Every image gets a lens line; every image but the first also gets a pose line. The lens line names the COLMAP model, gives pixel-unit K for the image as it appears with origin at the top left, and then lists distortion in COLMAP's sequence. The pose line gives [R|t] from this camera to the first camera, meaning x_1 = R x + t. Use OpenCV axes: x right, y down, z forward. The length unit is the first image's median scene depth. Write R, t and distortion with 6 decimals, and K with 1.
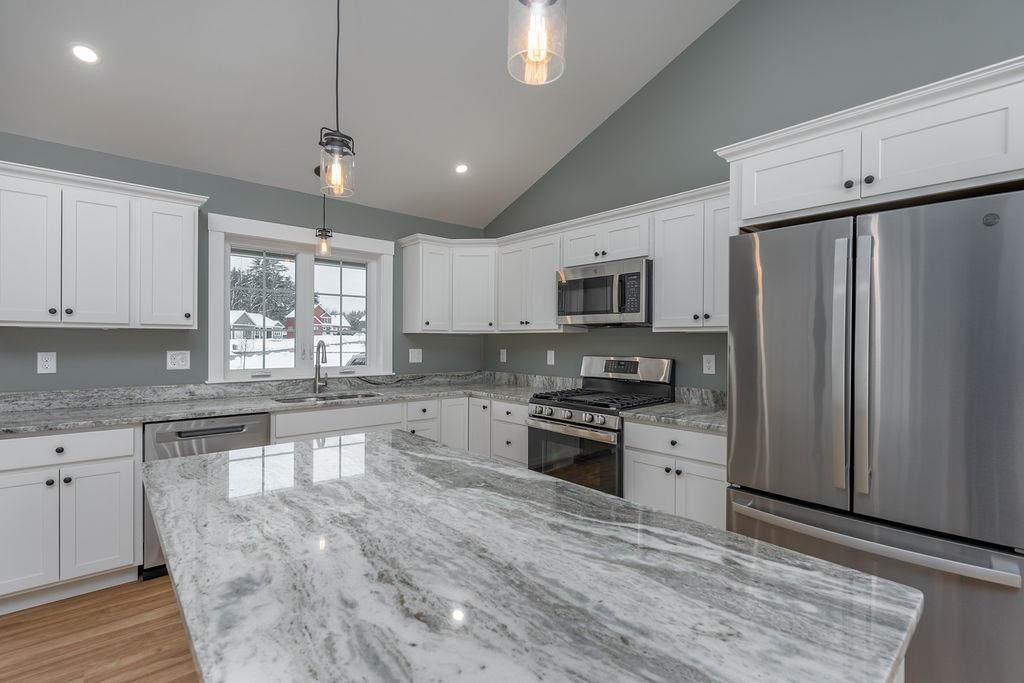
lens RADIAL K [[465.6, 0, 512.0], [0, 465.6, 341.5], [0, 0, 1]] dist [-0.002889, 0.000740]
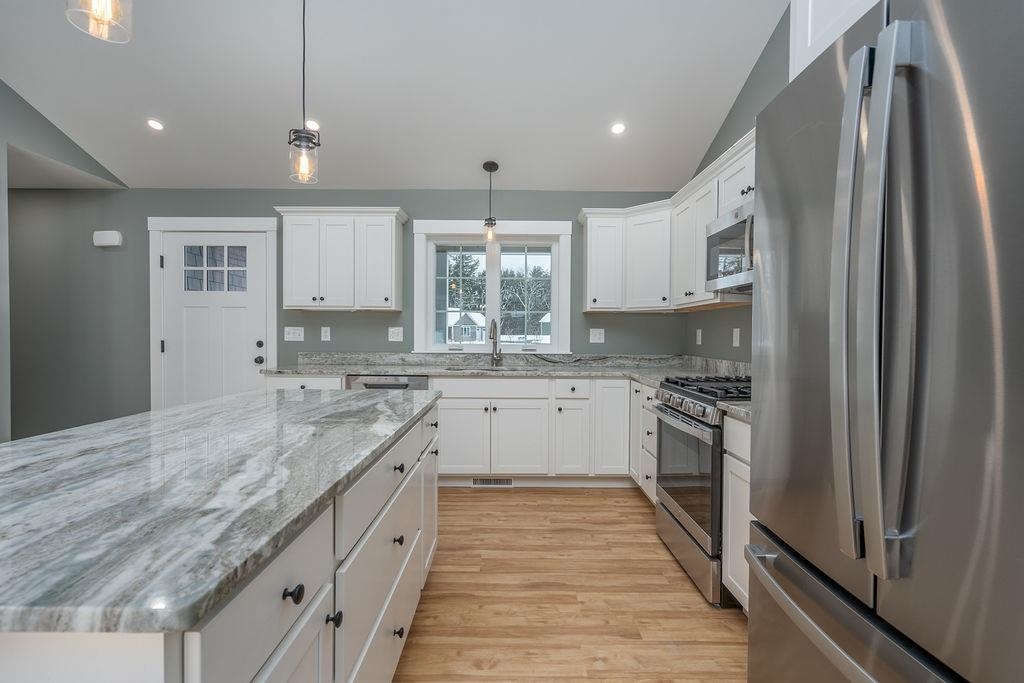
lens RADIAL K [[467.8, 0, 512.0], [0, 467.8, 341.5], [0, 0, 1]] dist [-0.000797, 0.000253]
pose [[0.751214, 0.010340, -0.659978, 0.398351], [-0.003906, 0.999929, 0.011220, 0.042446], [0.660047, -0.005850, 0.751201, 0.201448]]
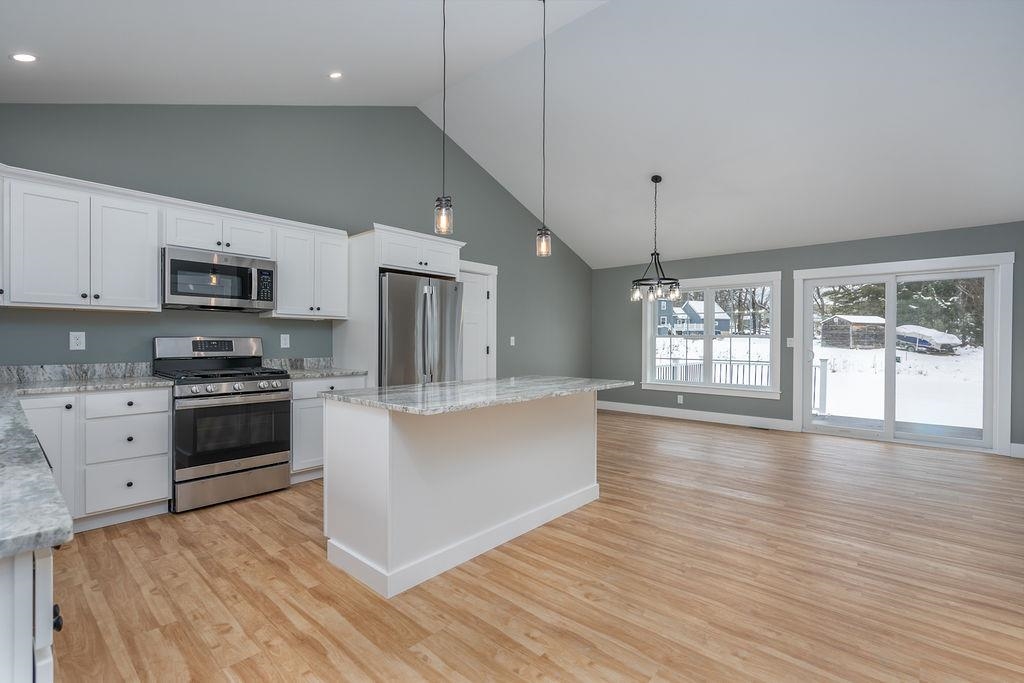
lens RADIAL K [[465.6, 0, 512.0], [0, 465.6, 341.5], [0, 0, 1]] dist [-0.002889, 0.000740]
pose [[-0.123380, -0.009410, 0.992315, -0.998390], [-0.002761, 0.999954, 0.009139, 0.033077], [-0.992356, -0.001613, -0.123401, 0.447594]]
